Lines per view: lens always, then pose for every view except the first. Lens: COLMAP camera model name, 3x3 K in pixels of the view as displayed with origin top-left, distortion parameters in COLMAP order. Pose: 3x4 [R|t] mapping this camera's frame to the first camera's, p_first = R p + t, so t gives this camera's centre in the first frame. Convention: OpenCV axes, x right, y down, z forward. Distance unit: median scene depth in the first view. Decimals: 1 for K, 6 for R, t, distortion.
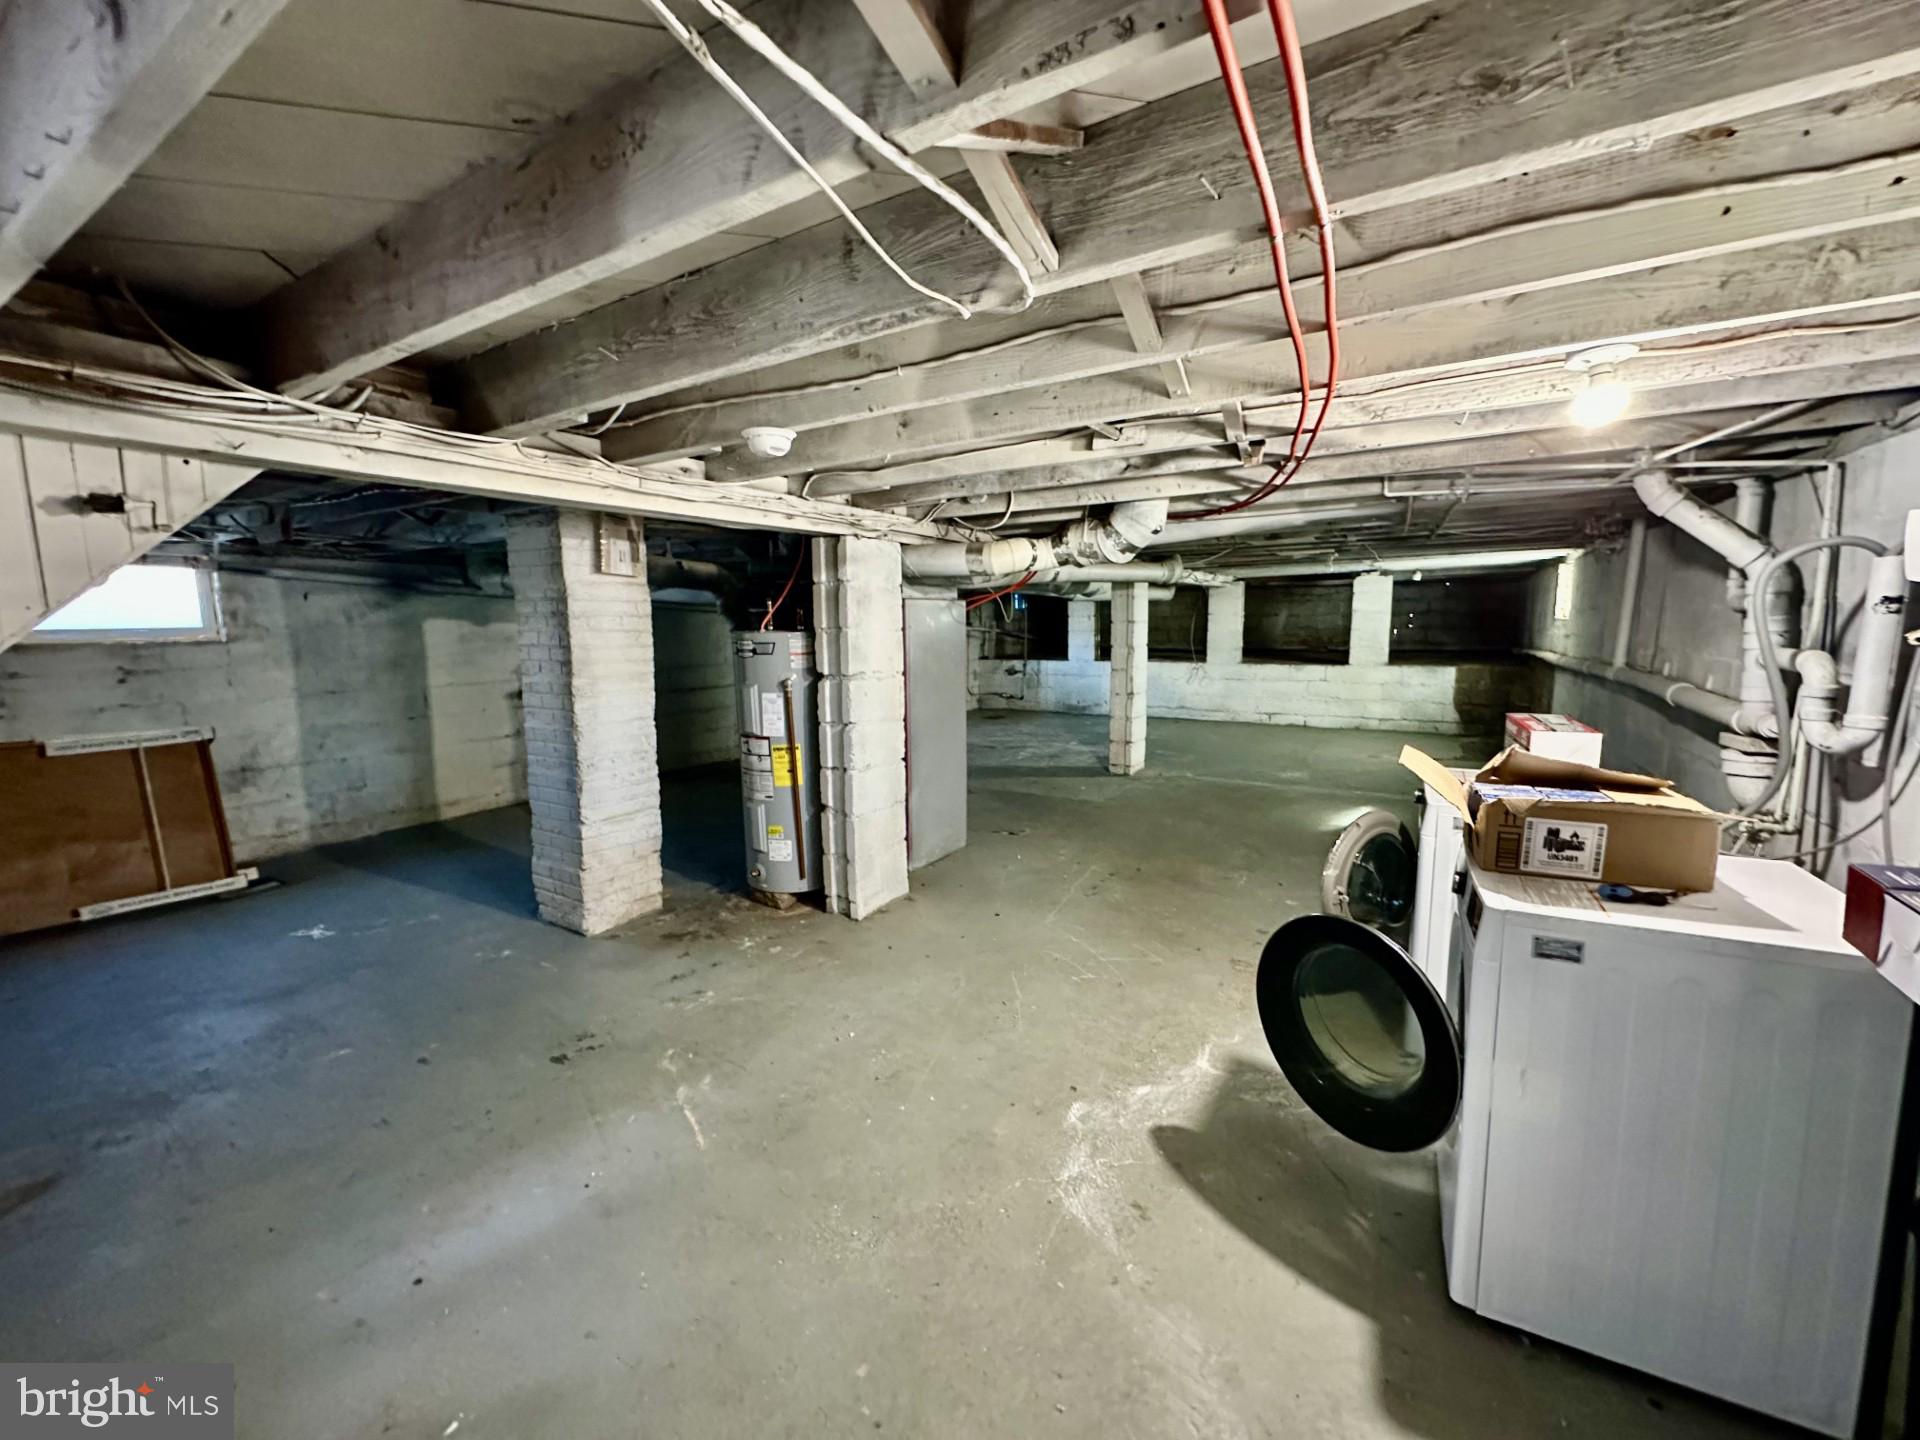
lens RADIAL K [[768.2, 0, 955.7], [0, 768.2, 713.3], [0, 0, 1]] dist [-0.001258, -0.000151]
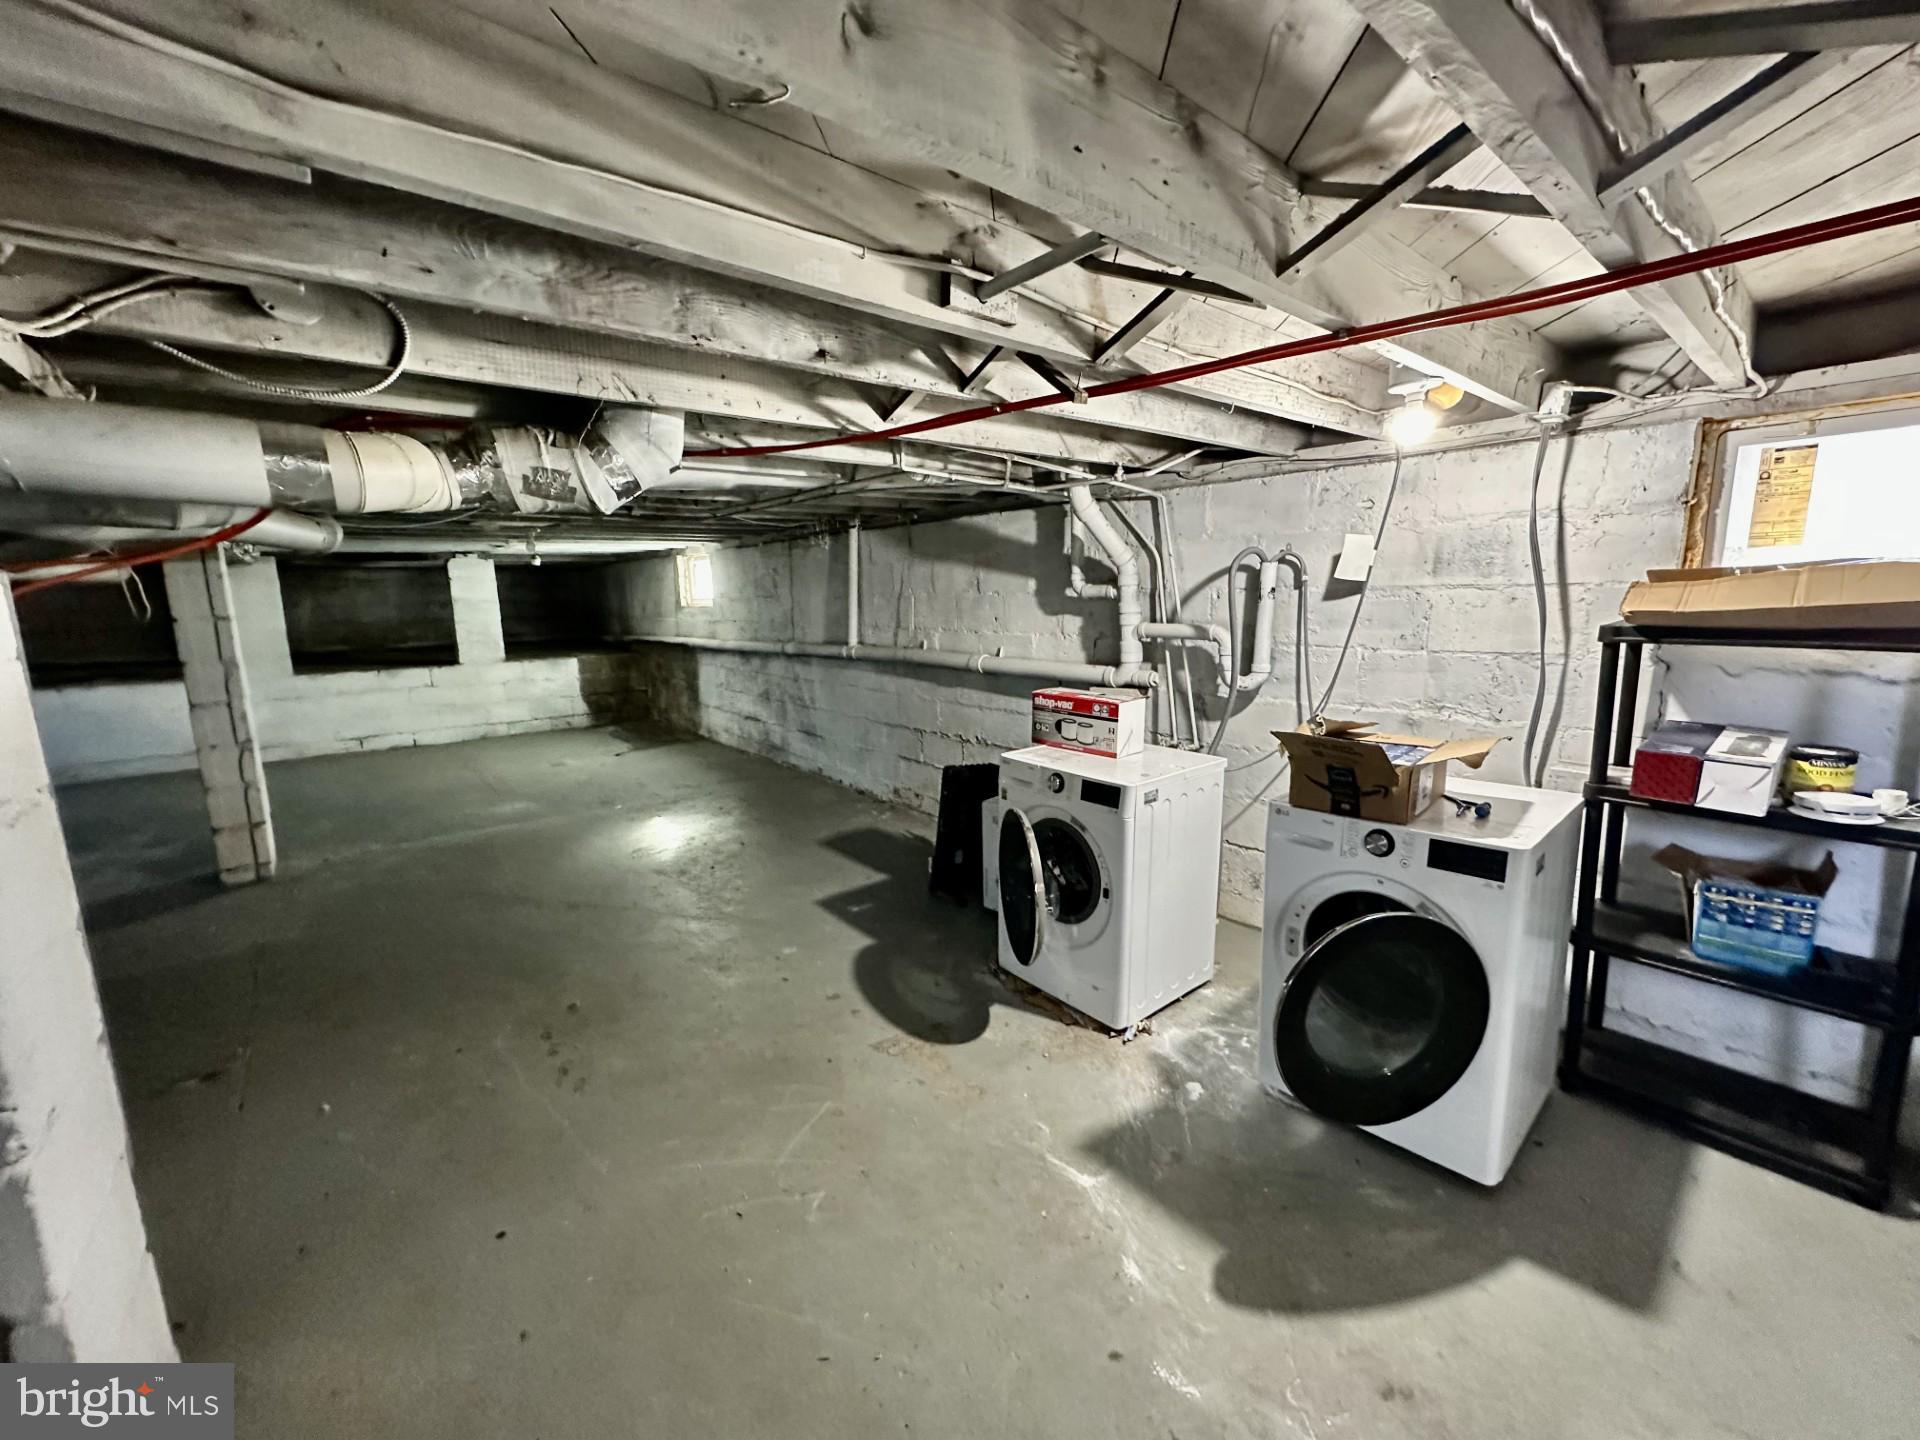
lens RADIAL K [[768.2, 0, 961.0], [0, 768.2, 719.2], [0, 0, 1]] dist [-0.001258, -0.000151]
pose [[0.325954, -0.147624, 0.933789, -0.107134], [0.128029, 0.985527, 0.111113, -0.030239], [-0.936676, 0.083334, 0.340137, 0.232316]]
